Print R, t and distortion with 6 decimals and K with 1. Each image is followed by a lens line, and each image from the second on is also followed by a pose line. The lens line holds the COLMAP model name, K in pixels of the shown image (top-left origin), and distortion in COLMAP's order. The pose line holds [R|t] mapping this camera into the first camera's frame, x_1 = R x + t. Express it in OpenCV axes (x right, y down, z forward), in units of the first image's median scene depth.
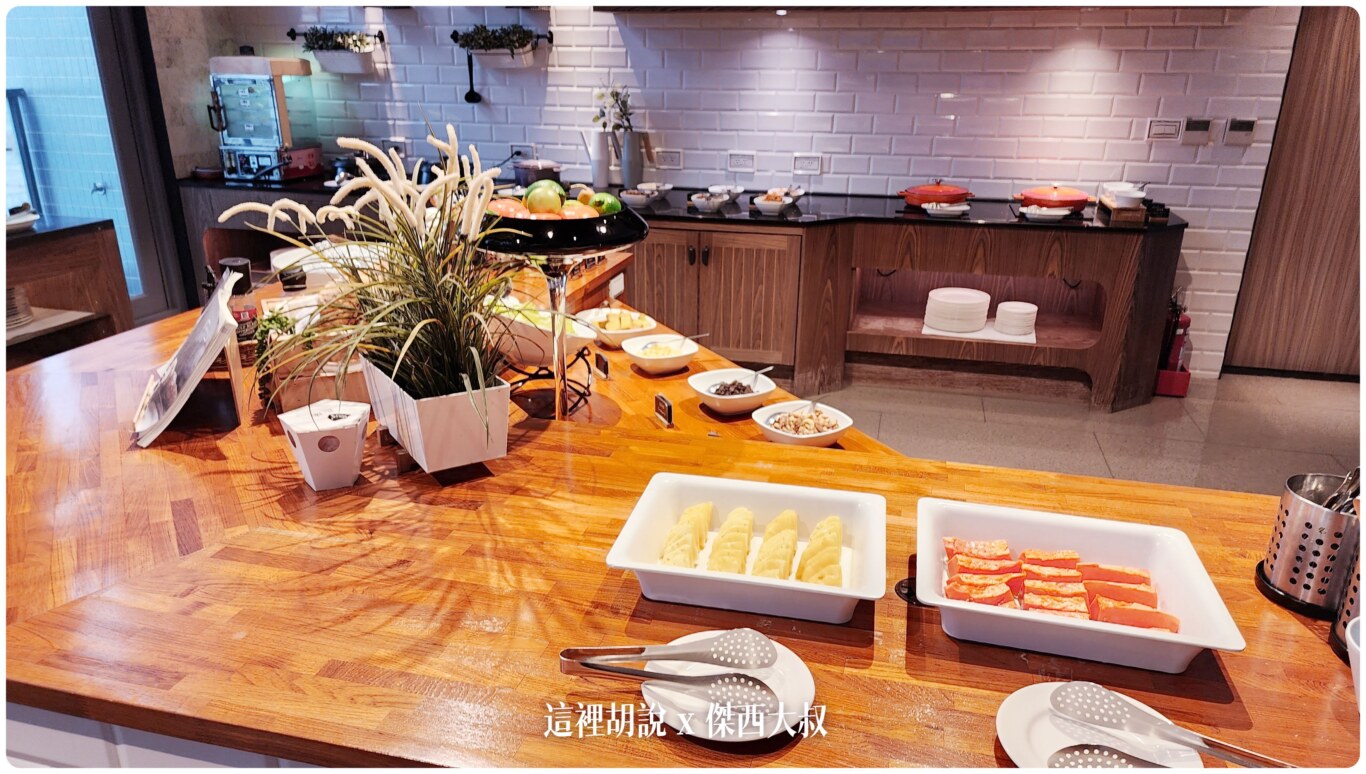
lens RADIAL K [[913.2, 0, 686.0], [0, 913.2, 385.5], [0, 0, 1]] dist [0.047899, -0.036727]
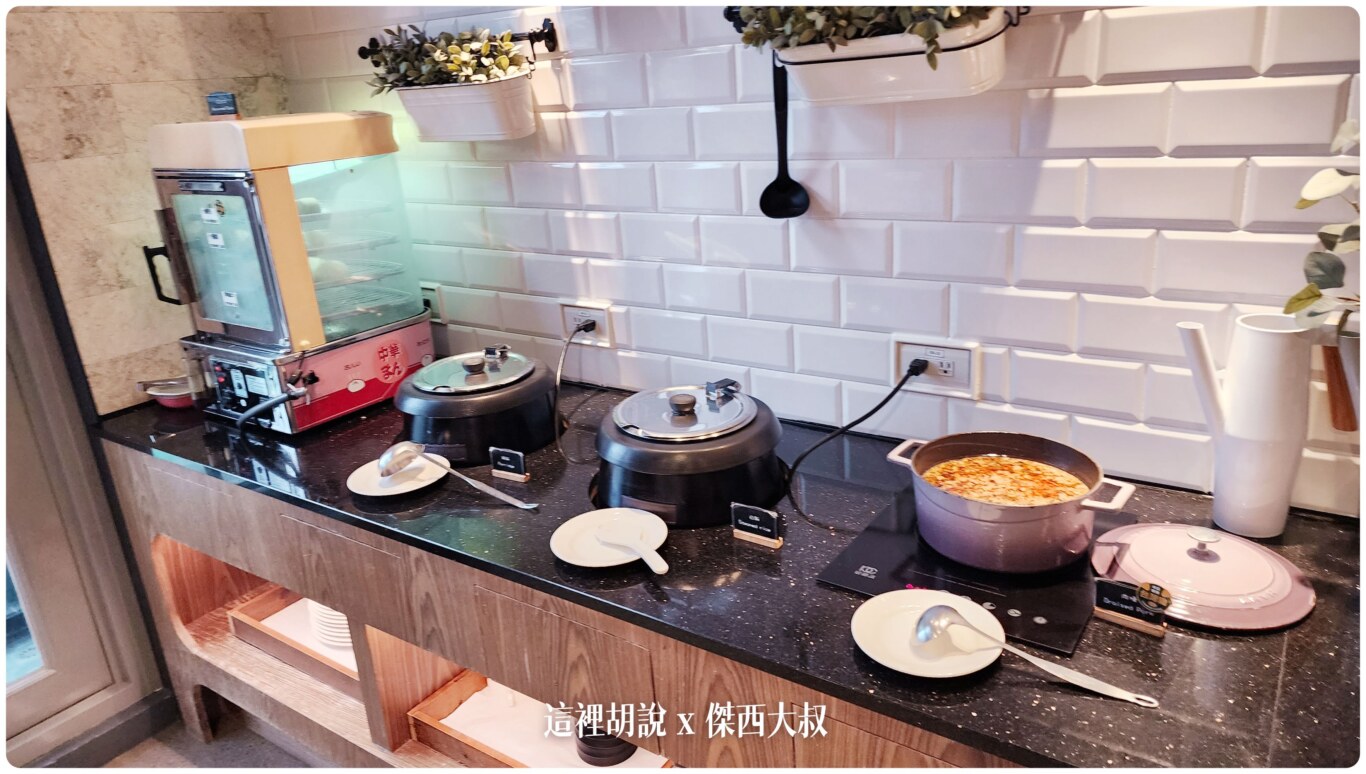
lens RADIAL K [[913.2, 0, 691.4], [0, 913.2, 382.2], [0, 0, 1]] dist [0.047899, -0.036727]
pose [[0.934466, 0.042267, -0.353536, -0.148076], [-0.043758, 0.999035, 0.003779, -0.251212], [0.353354, 0.011939, 0.935413, 0.696105]]
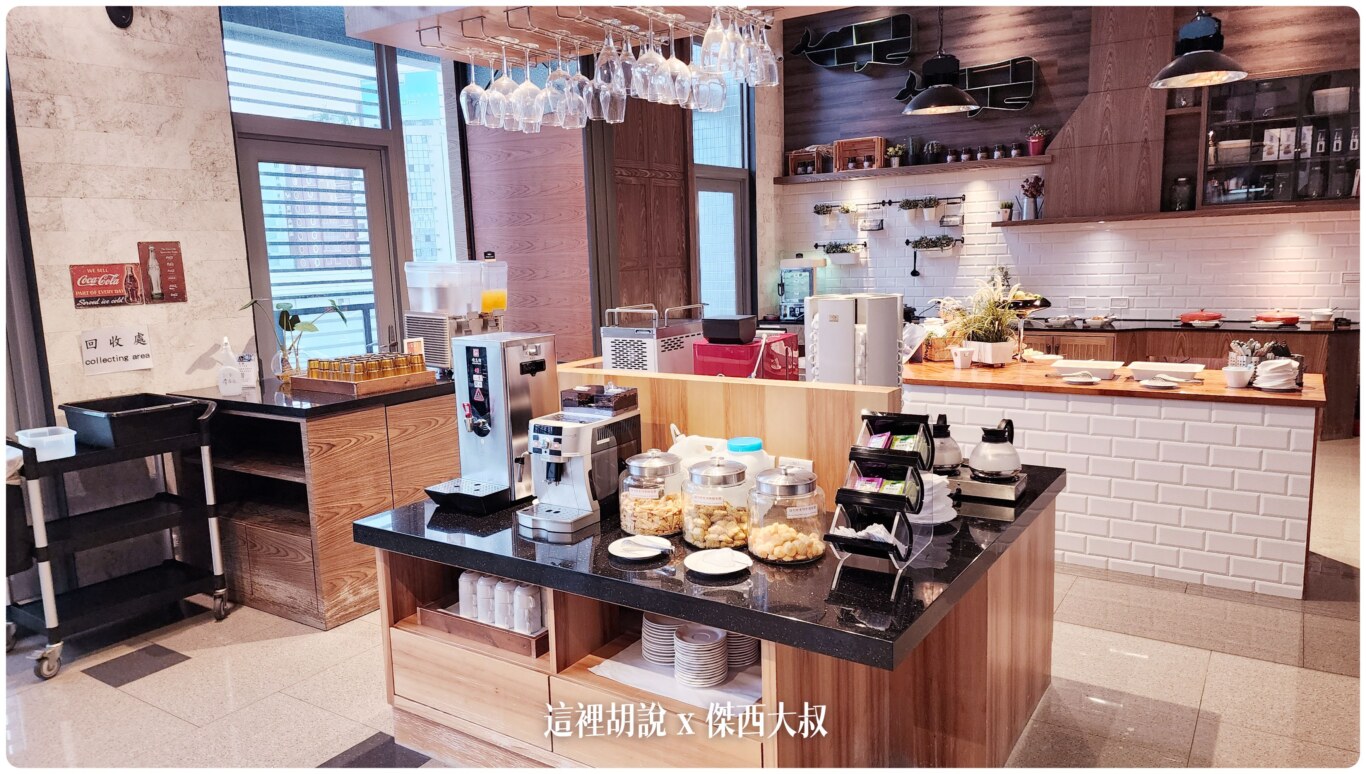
lens RADIAL K [[913.2, 0, 680.9], [0, 913.2, 389.0], [0, 0, 1]] dist [0.047899, -0.036727]
pose [[0.943626, 0.009303, -0.330884, -0.066984], [-0.071158, 0.981936, -0.175325, 0.266805], [0.323276, 0.188987, 0.927242, -0.804178]]
